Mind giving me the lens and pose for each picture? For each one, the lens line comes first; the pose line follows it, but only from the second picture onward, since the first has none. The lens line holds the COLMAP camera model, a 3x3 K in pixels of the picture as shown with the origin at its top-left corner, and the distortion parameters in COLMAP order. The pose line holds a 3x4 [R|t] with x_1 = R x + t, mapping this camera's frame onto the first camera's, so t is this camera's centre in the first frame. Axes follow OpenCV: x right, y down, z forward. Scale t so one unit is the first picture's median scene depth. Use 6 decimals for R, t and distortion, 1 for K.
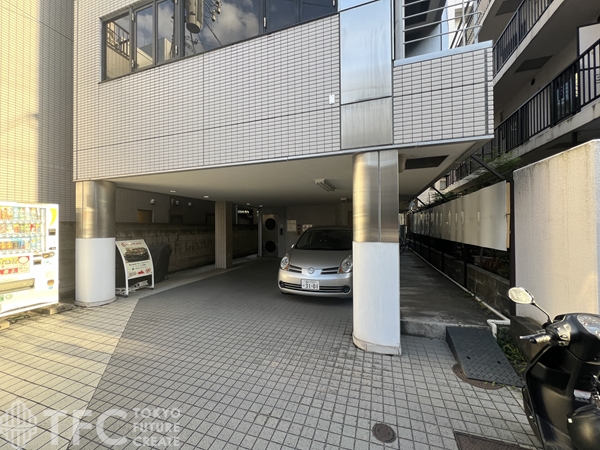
lens RADIAL K [[241.0, 0, 299.2], [0, 241.0, 223.2], [0, 0, 1]] dist [0.003505, -0.000070]
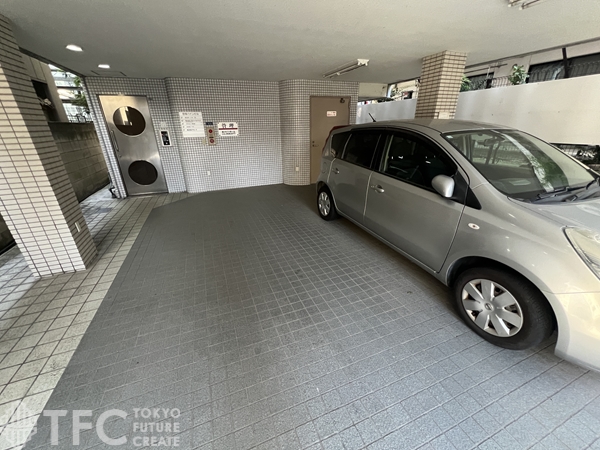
lens RADIAL K [[241.0, 0, 297.2], [0, 241.0, 225.5], [0, 0, 1]] dist [0.003505, -0.000070]
pose [[0.769673, -0.260712, 0.582780, -0.424106], [0.011204, 0.918197, 0.395966, 0.014734], [-0.638340, -0.298235, 0.709632, 0.986107]]
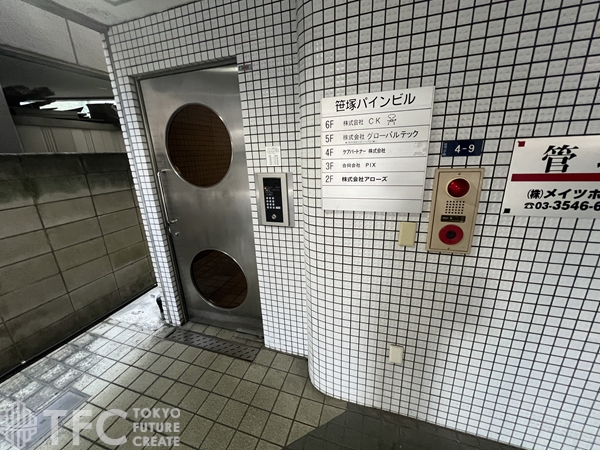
lens RADIAL K [[241.0, 0, 300.0], [0, 241.0, 222.2], [0, 0, 1]] dist [0.003505, -0.000070]
pose [[0.999421, -0.032888, -0.008765, -0.126331], [0.034008, 0.954422, 0.296518, 0.014041], [-0.001386, -0.296644, 0.954987, 1.887904]]
